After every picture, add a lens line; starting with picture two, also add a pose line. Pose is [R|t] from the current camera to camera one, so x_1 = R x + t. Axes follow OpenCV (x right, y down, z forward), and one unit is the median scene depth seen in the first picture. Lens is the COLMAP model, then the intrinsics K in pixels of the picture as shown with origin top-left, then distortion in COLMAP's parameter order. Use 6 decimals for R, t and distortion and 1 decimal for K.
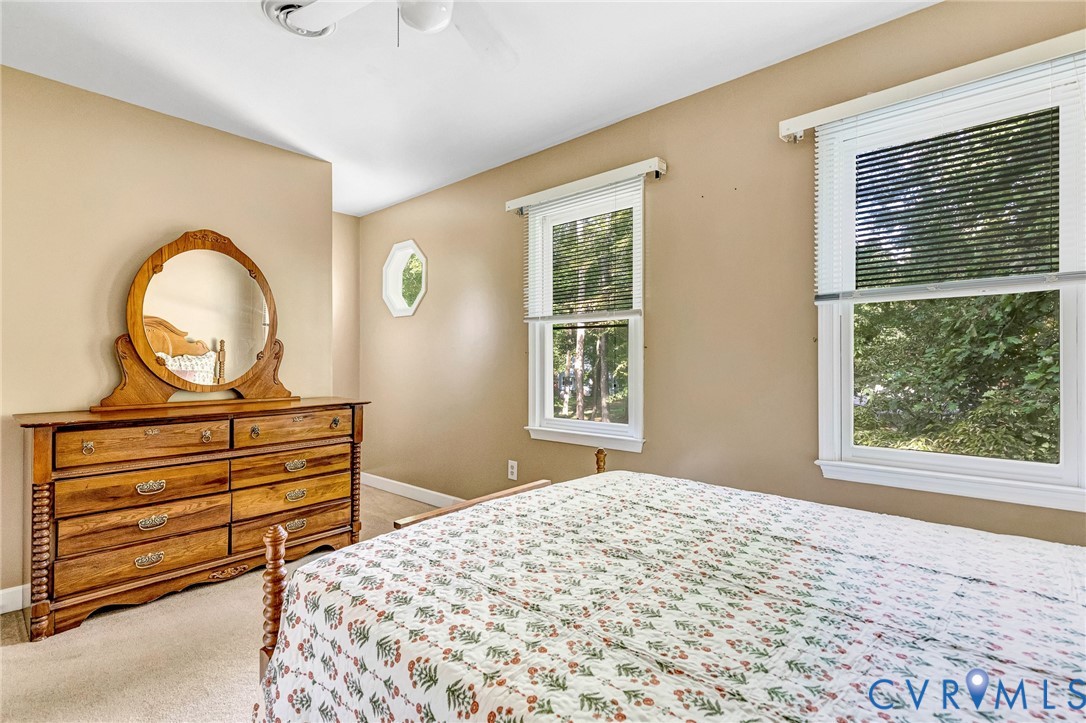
lens RADIAL K [[508.6, 0, 546.2], [0, 508.6, 361.7], [0, 0, 1]] dist [0.011021, -0.000268]
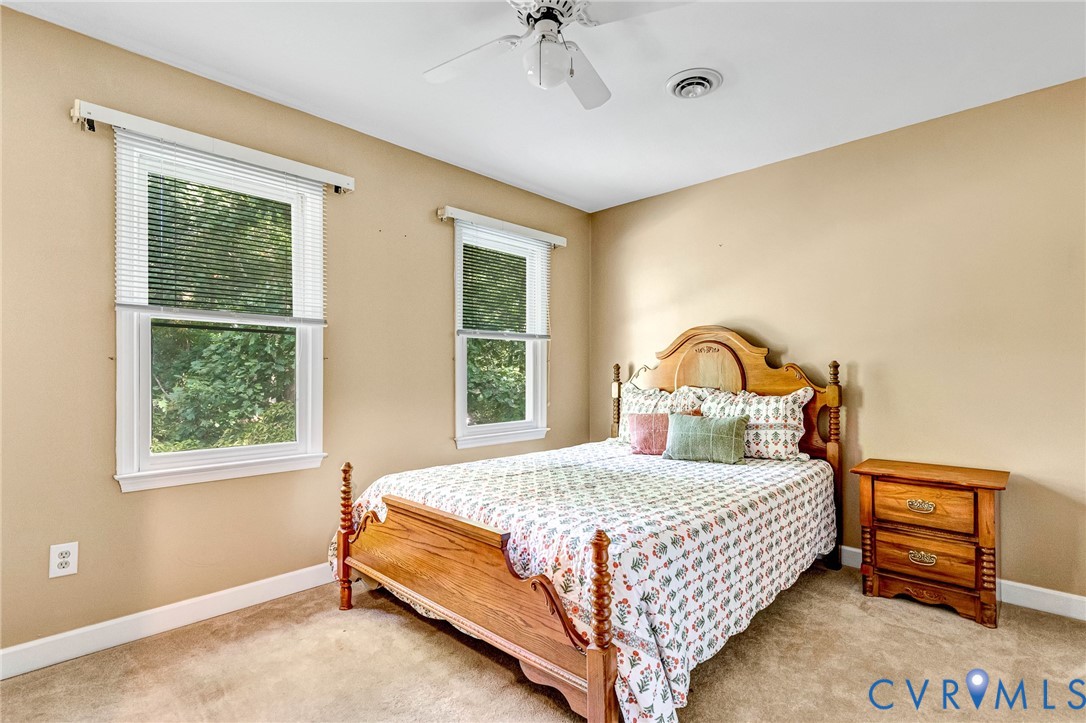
lens RADIAL K [[518.0, 0, 540.7], [0, 518.0, 368.3], [0, 0, 1]] dist [0.010565, 0.000360]
pose [[0.064272, 0.008099, 0.997900, -0.675485], [0.002674, 0.999962, -0.008288, 0.001222], [-0.997929, 0.003201, 0.064248, 0.448785]]
